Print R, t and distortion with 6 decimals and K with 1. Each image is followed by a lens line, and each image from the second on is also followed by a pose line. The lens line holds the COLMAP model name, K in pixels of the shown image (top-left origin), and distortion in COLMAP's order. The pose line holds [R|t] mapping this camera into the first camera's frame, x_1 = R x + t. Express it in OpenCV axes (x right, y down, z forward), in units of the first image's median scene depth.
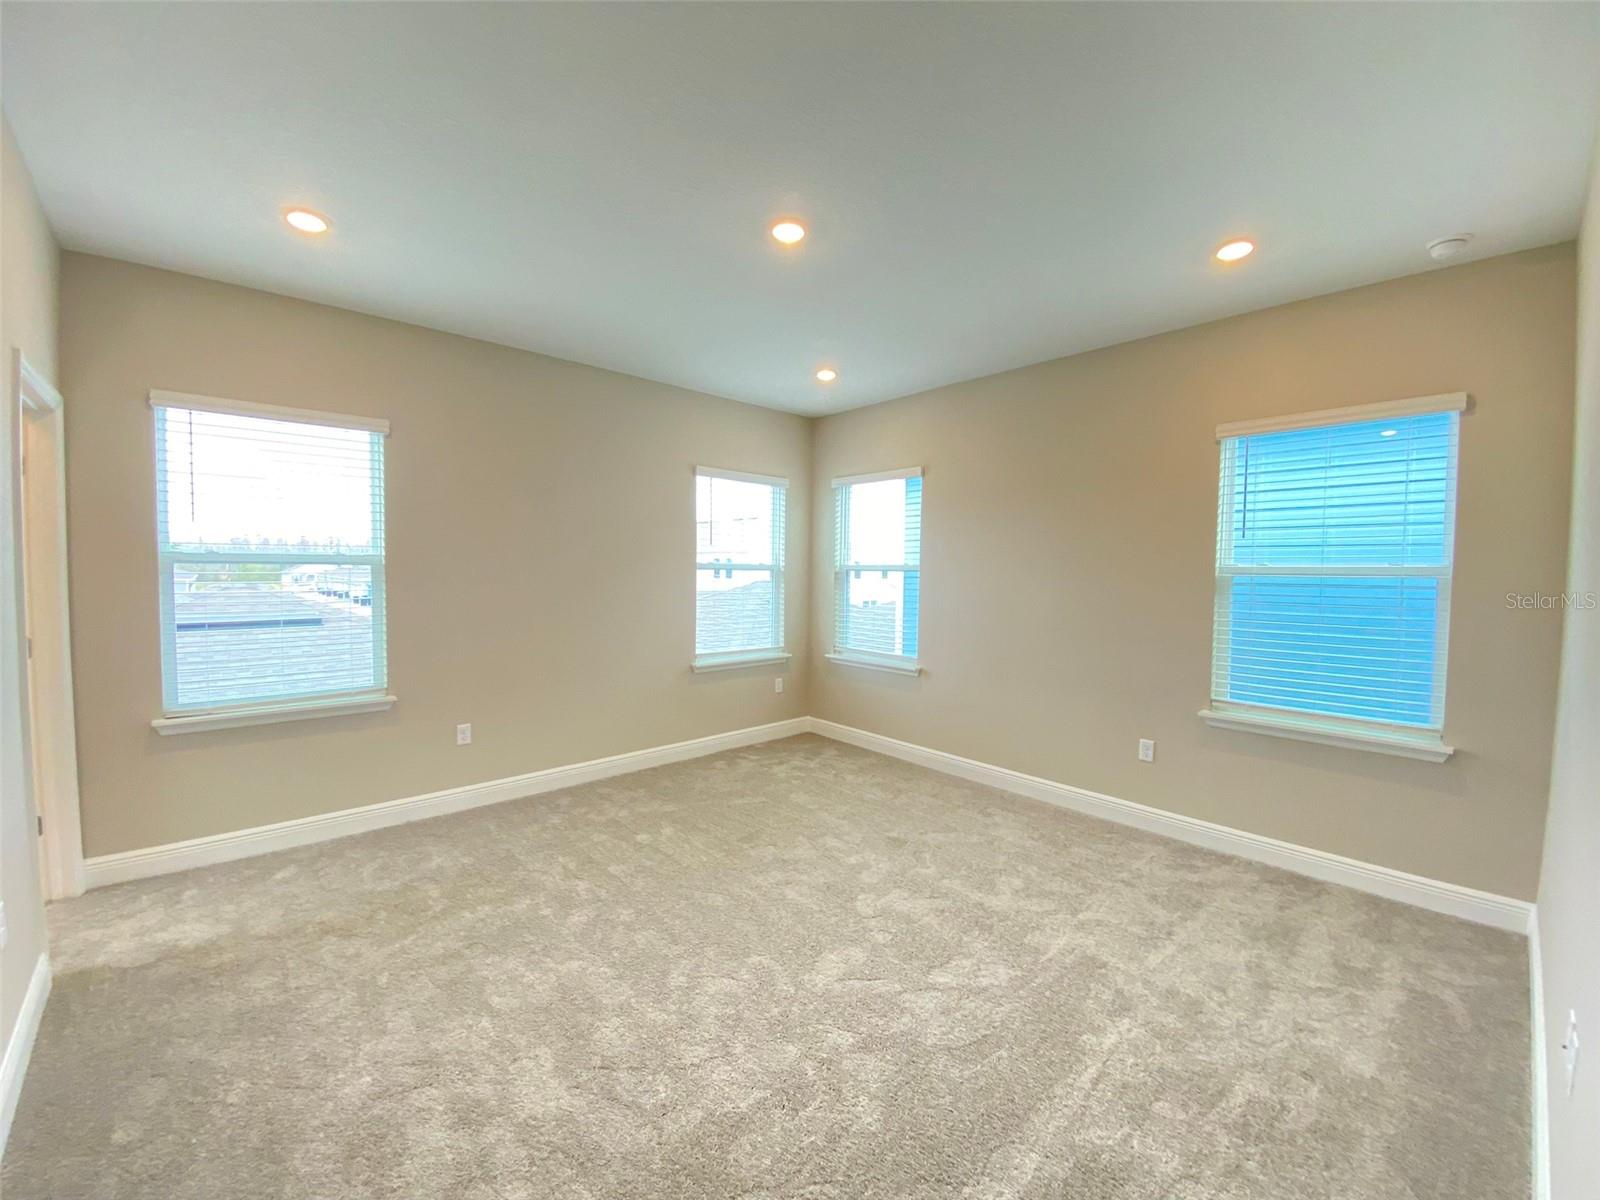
lens RADIAL K [[654.5, 0, 803.3], [0, 654.5, 596.9], [0, 0, 1]] dist [0.013871, -0.017945]
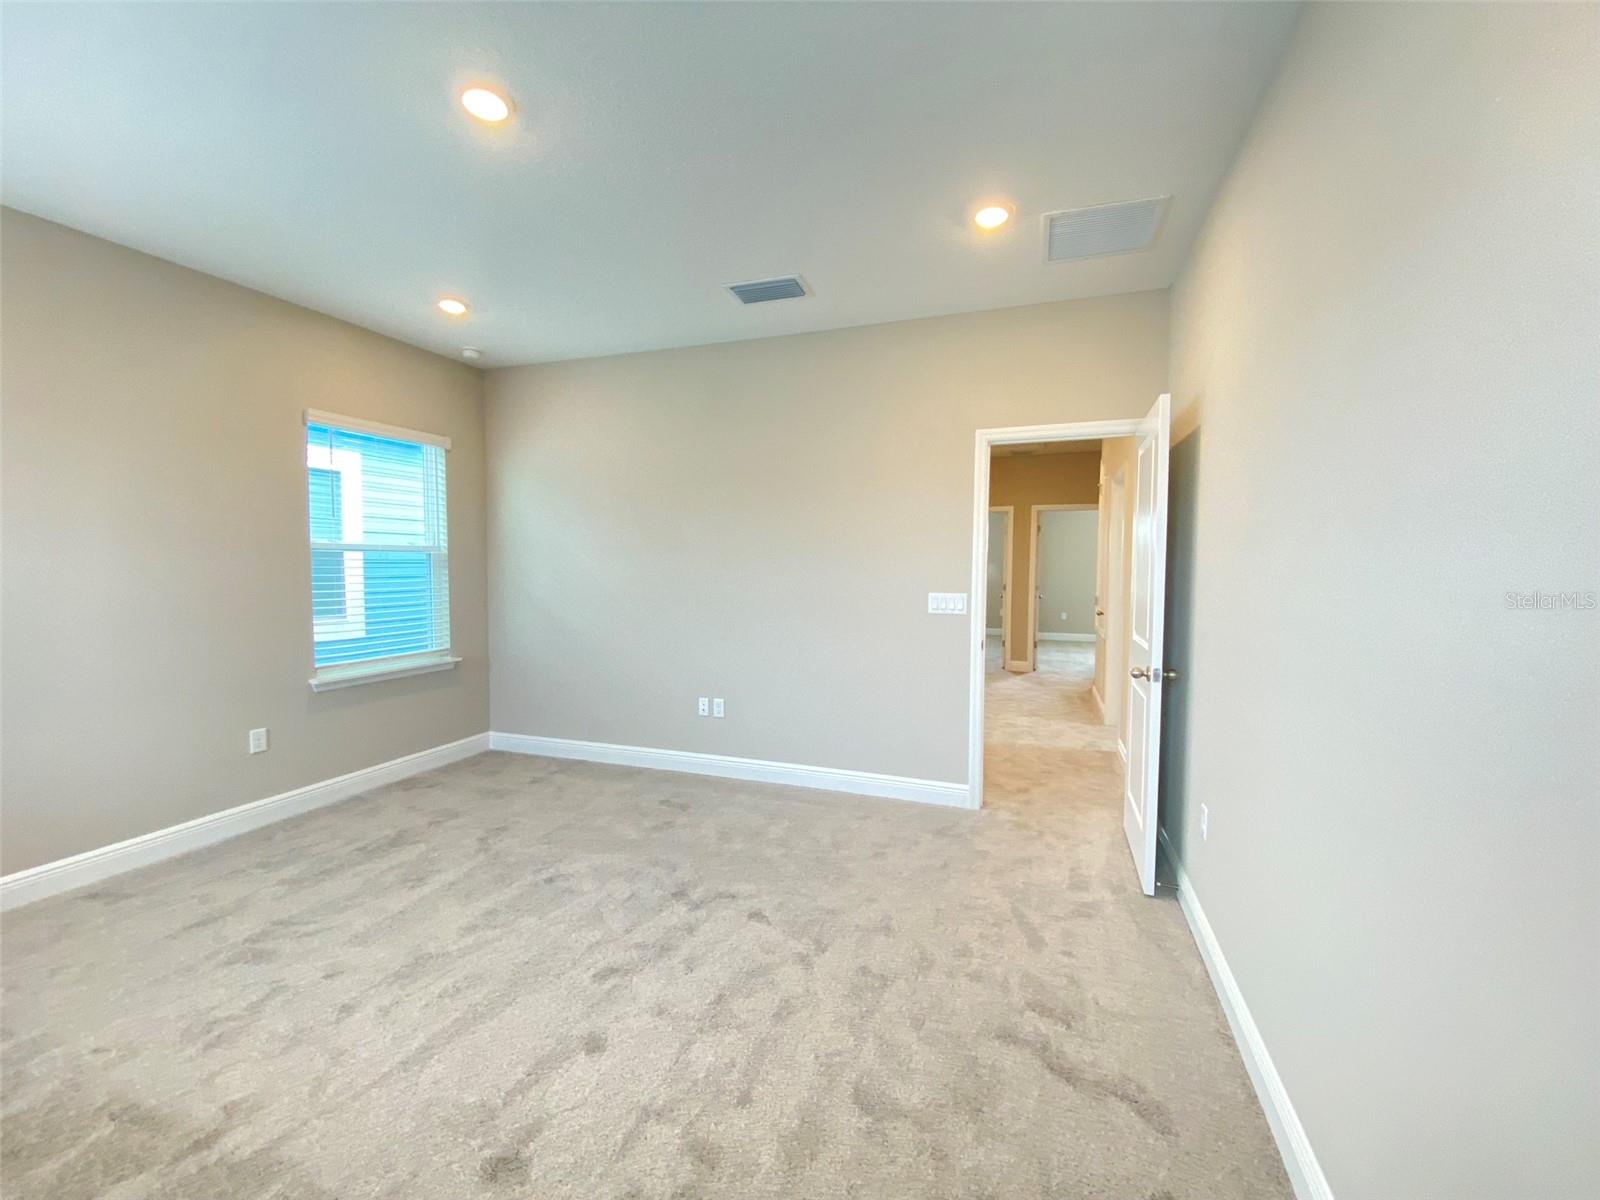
lens RADIAL K [[654.5, 0, 803.3], [0, 654.5, 596.9], [0, 0, 1]] dist [0.013871, -0.017945]
pose [[-0.465026, -0.070246, 0.882506, -0.803624], [0.015254, 0.996063, 0.087323, -0.048125], [-0.885166, 0.054069, -0.462124, 0.921891]]
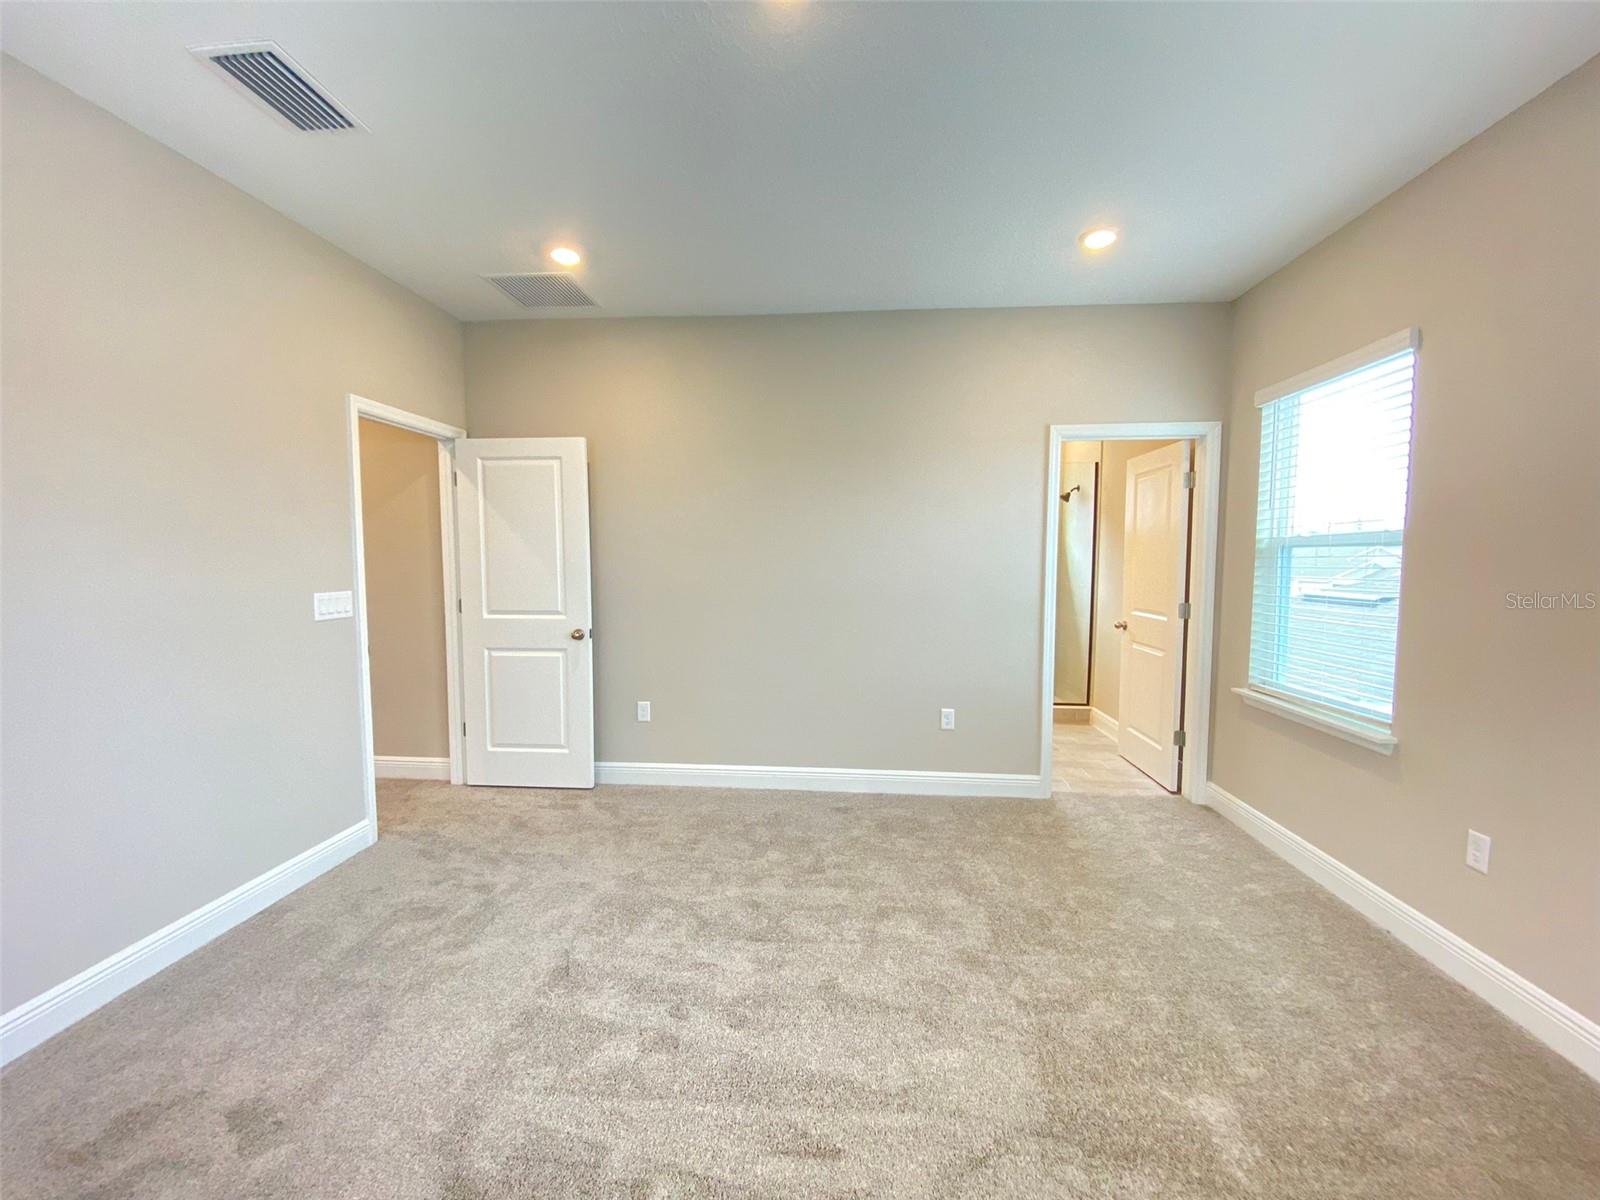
lens RADIAL K [[646.2, 0, 803.5], [0, 646.2, 602.5], [0, 0, 1]] dist [0.028009, -0.024880]
pose [[-0.743490, 0.030274, -0.668062, 0.323706], [-0.032175, 0.996199, 0.080952, -0.027298], [0.667973, 0.081682, -0.739689, 1.303821]]
